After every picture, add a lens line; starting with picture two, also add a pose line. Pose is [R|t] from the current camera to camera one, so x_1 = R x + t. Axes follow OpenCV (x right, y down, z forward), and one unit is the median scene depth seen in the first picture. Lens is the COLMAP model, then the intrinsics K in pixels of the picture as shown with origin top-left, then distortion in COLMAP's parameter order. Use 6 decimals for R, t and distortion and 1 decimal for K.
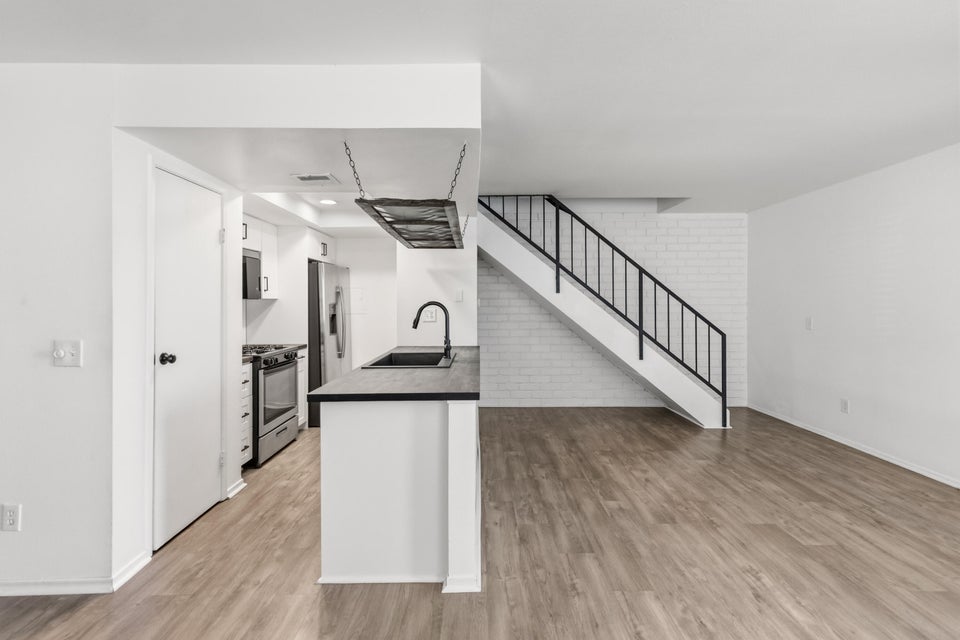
lens RADIAL K [[442.4, 0, 482.7], [0, 442.4, 304.0], [0, 0, 1]] dist [0.014644, -0.002571]
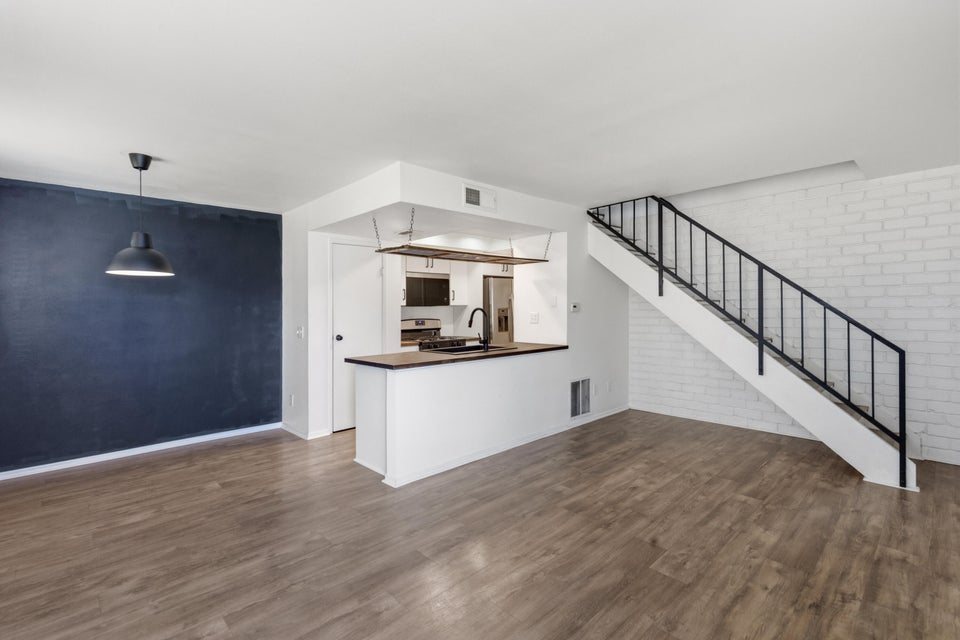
lens RADIAL K [[442.4, 0, 475.1], [0, 442.4, 311.6], [0, 0, 1]] dist [0.014644, -0.002571]
pose [[0.676177, 0.001013, -0.736738, 0.928021], [0.010094, 0.999892, 0.010639, -0.008837], [0.736670, -0.014630, 0.676094, 0.085640]]
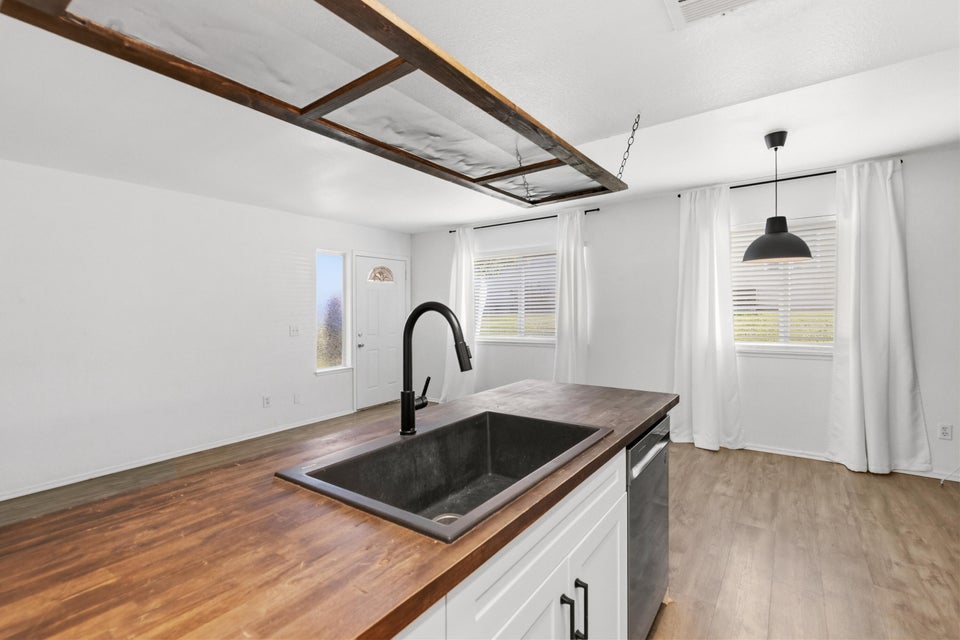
lens RADIAL K [[442.4, 0, 478.7], [0, 442.4, 315.3], [0, 0, 1]] dist [0.014644, -0.002571]
pose [[-0.807068, 0.005346, 0.590434, -0.414108], [0.015314, 0.999812, 0.011881, 0.001616], [-0.590260, 0.018631, -0.806998, 1.374418]]
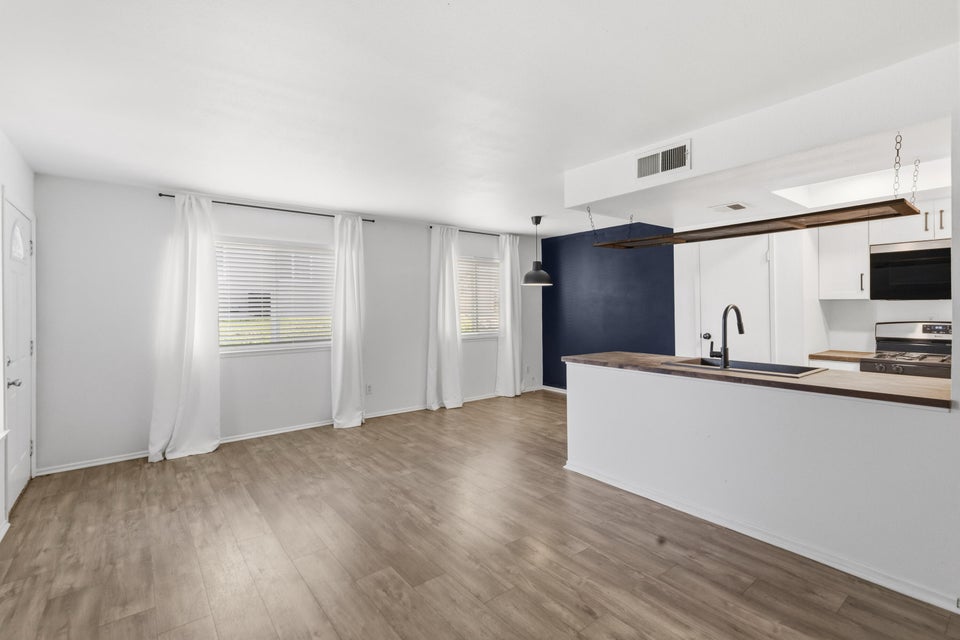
lens RADIAL K [[442.4, 0, 478.5], [0, 442.4, 303.8], [0, 0, 1]] dist [0.014644, -0.002571]
pose [[-0.796181, 0.004446, -0.605042, 0.911032], [0.009540, 0.999941, -0.005205, -0.009264], [0.604983, -0.009916, -0.796176, 1.496148]]
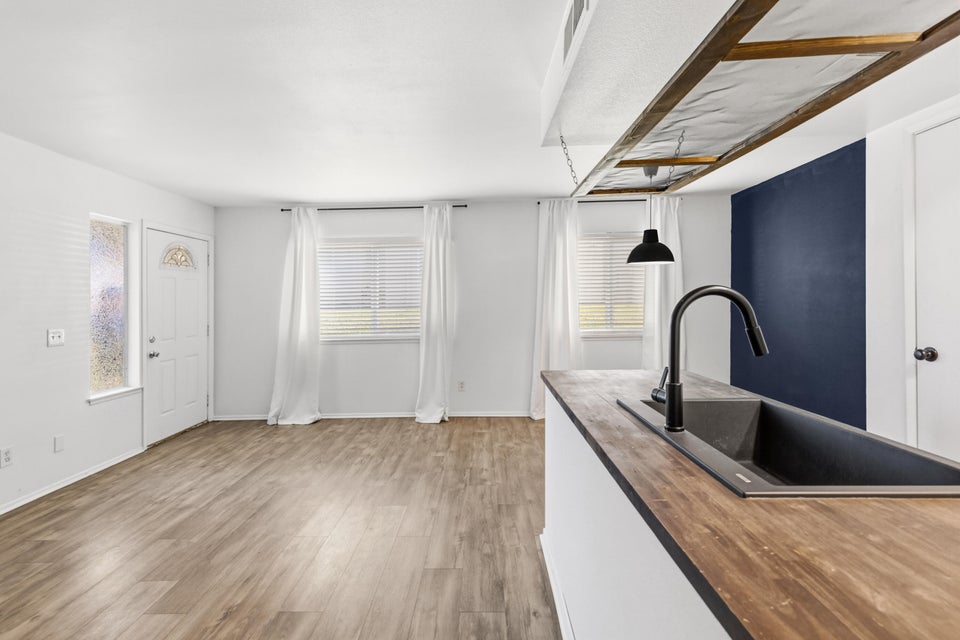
lens RADIAL K [[442.4, 0, 473.8], [0, 442.4, 314.5], [0, 0, 1]] dist [0.014644, -0.002571]
pose [[-0.999267, 0.019688, 0.032835, 0.082156], [0.020597, 0.999407, 0.027601, 0.003747], [-0.032272, 0.028257, -0.999080, 1.471627]]
